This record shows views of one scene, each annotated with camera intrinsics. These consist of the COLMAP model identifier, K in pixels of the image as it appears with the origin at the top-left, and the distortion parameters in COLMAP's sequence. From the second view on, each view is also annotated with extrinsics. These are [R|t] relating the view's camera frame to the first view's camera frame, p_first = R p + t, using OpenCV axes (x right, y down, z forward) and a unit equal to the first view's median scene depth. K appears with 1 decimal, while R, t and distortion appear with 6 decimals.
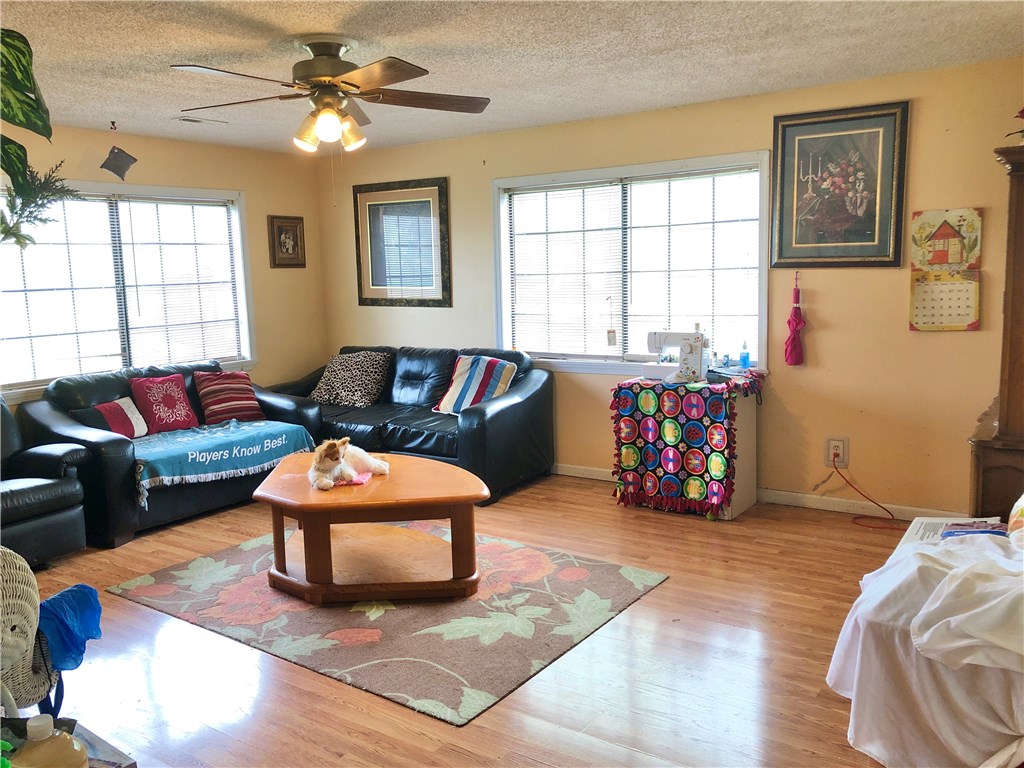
lens RADIAL K [[847.5, 0, 512.0], [0, 847.5, 384.0], [0, 0, 1]] dist [0.002885, -0.000889]
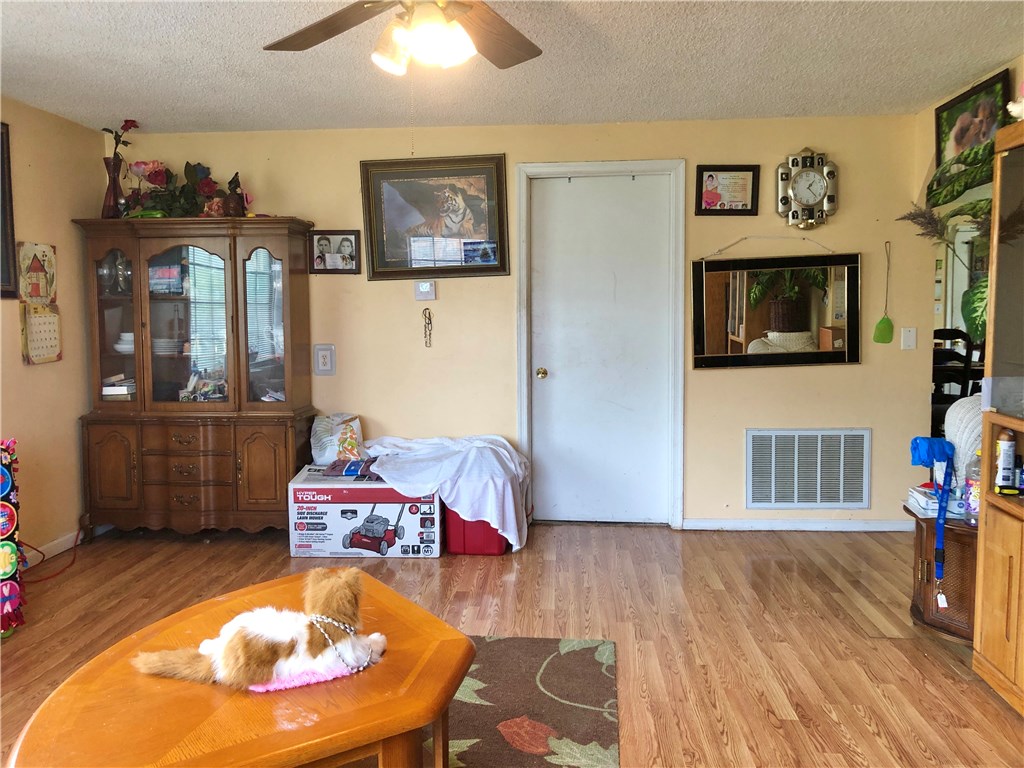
lens RADIAL K [[831.9, 0, 508.7], [0, 831.9, 369.2], [0, 0, 1]] dist [0.012590, -0.003779]
pose [[-0.495507, -0.030503, 0.868068, -0.642798], [0.142449, 0.982999, 0.115853, -0.093212], [-0.856844, 0.181062, -0.482737, 1.027701]]
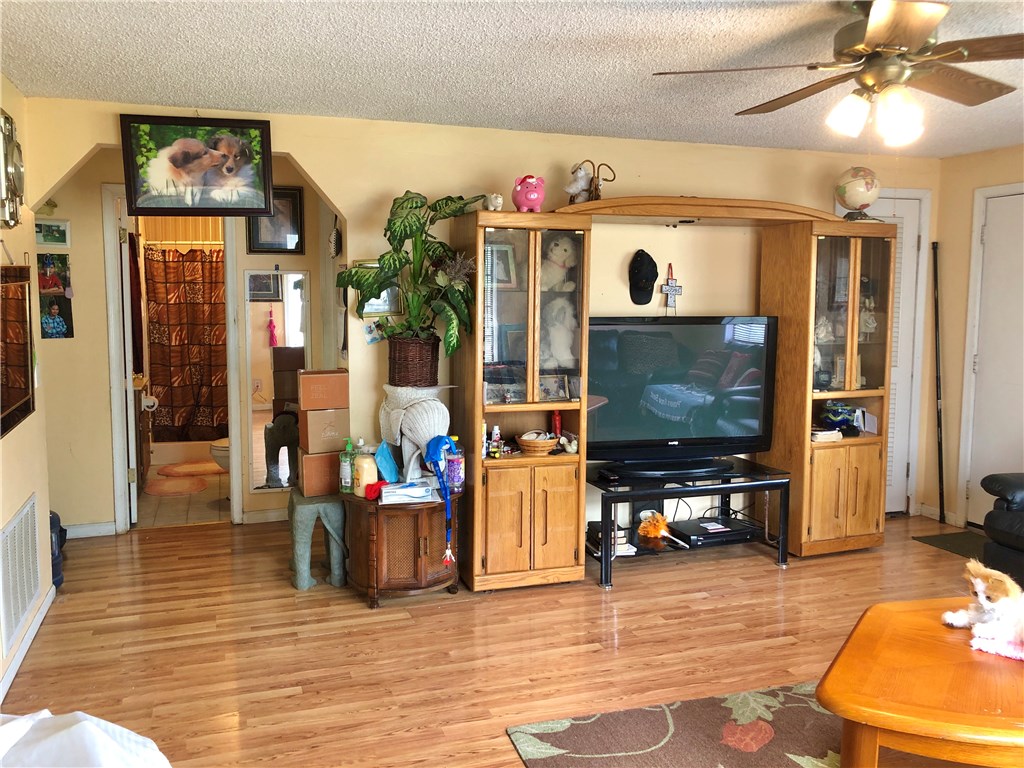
lens RADIAL K [[831.9, 0, 508.7], [0, 831.9, 369.2], [0, 0, 1]] dist [0.012590, -0.003779]
pose [[-0.615345, 0.098728, -0.782051, 0.446128], [-0.089416, 0.976979, 0.193692, -0.153593], [0.783170, 0.189116, -0.592351, 0.962226]]
